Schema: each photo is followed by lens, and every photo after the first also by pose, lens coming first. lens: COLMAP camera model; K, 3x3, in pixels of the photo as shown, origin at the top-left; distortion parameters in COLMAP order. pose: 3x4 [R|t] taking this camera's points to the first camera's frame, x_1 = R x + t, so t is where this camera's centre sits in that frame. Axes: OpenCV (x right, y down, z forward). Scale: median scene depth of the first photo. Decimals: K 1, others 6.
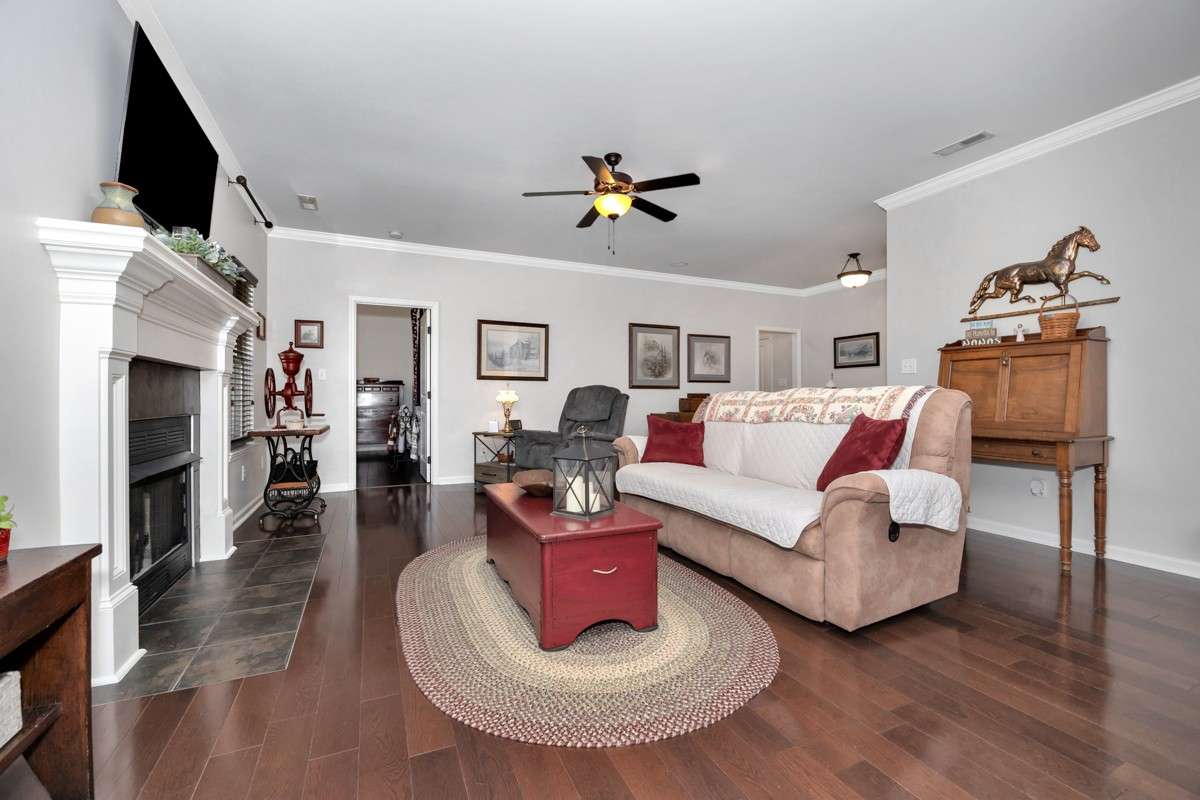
lens RADIAL K [[503.7, 0, 600.0], [0, 503.7, 400.0], [0, 0, 1]] dist [-0.023483, 0.000008]
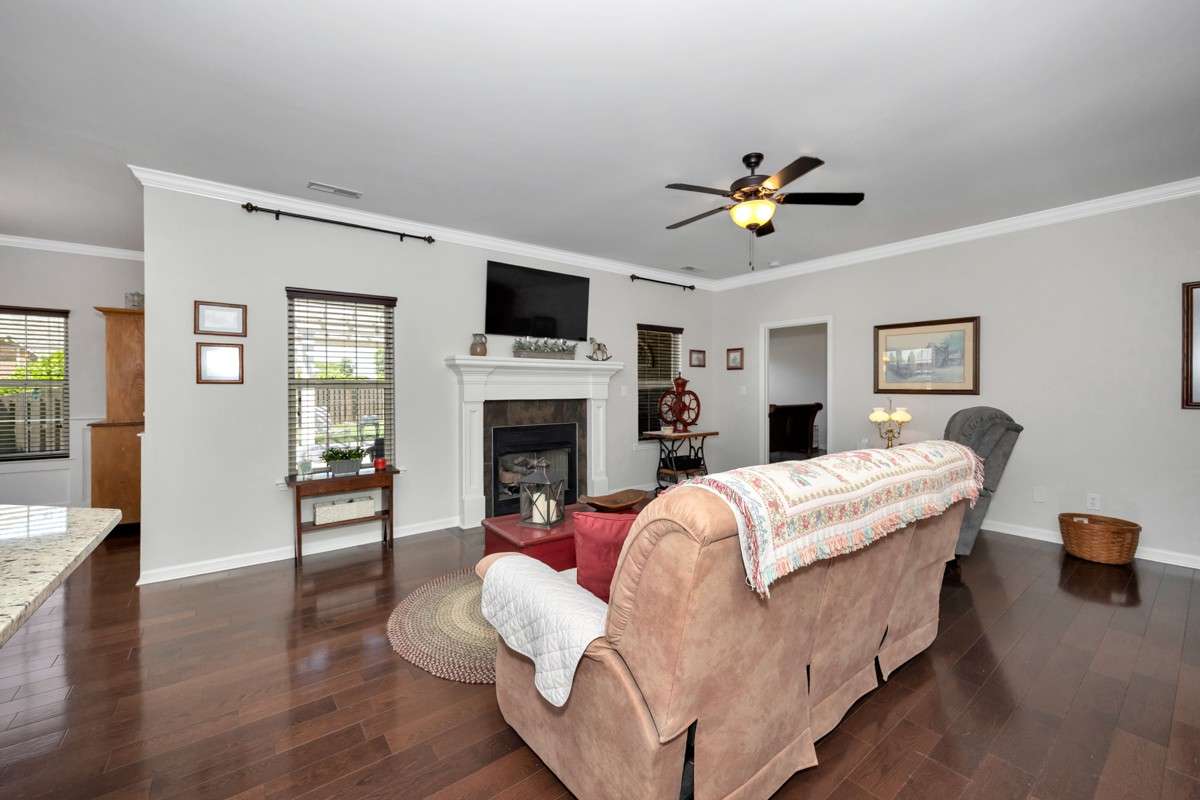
lens RADIAL K [[478.4, 0, 600.0], [0, 478.4, 400.0], [0, 0, 1]] dist [0.001152, 0.000094]
pose [[0.226789, 0.024556, -0.973634, 0.773800], [0.001149, 0.999675, 0.025481, -0.083643], [0.973943, -0.006898, 0.226687, 0.539375]]
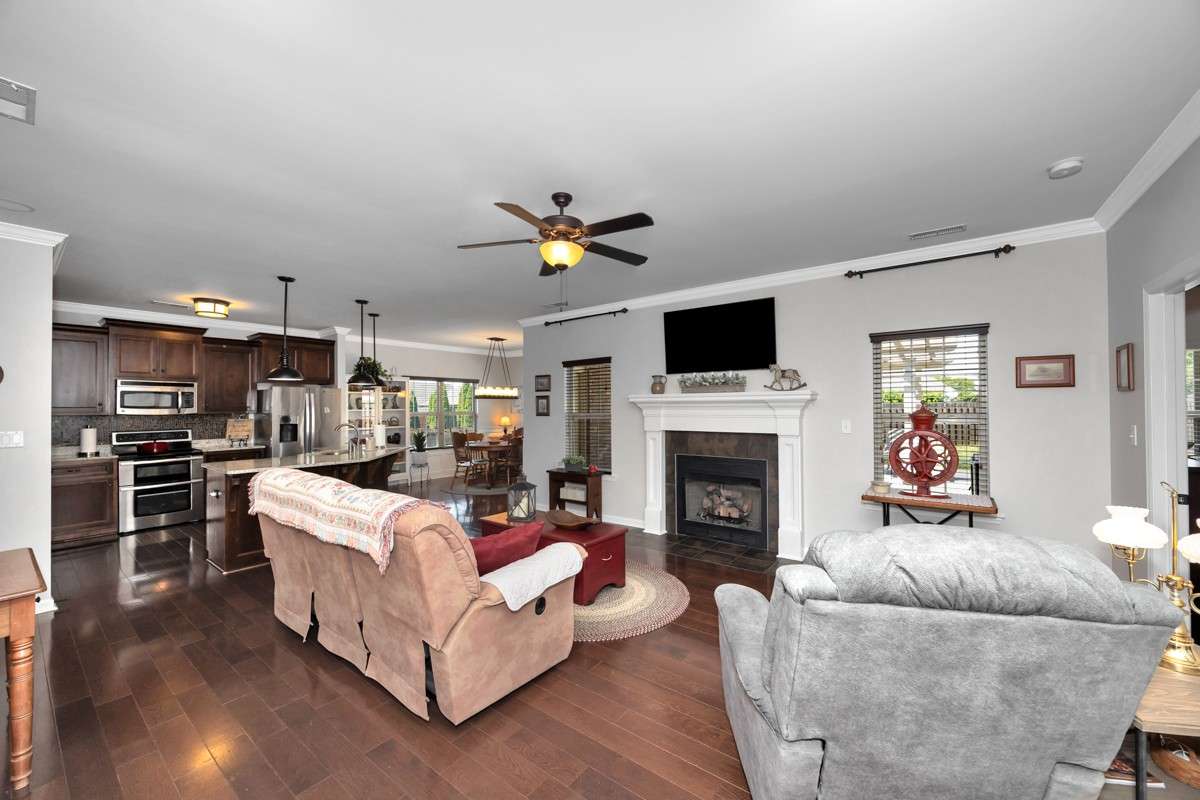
lens RADIAL K [[461.1, 0, 600.0], [0, 461.1, 400.0], [0, 0, 1]] dist [0.000508, 0.000084]
pose [[-0.879614, -0.001002, -0.475687, 0.344642], [0.006177, 0.999889, -0.013528, -0.127202], [0.475648, -0.014838, -0.879510, 1.694663]]
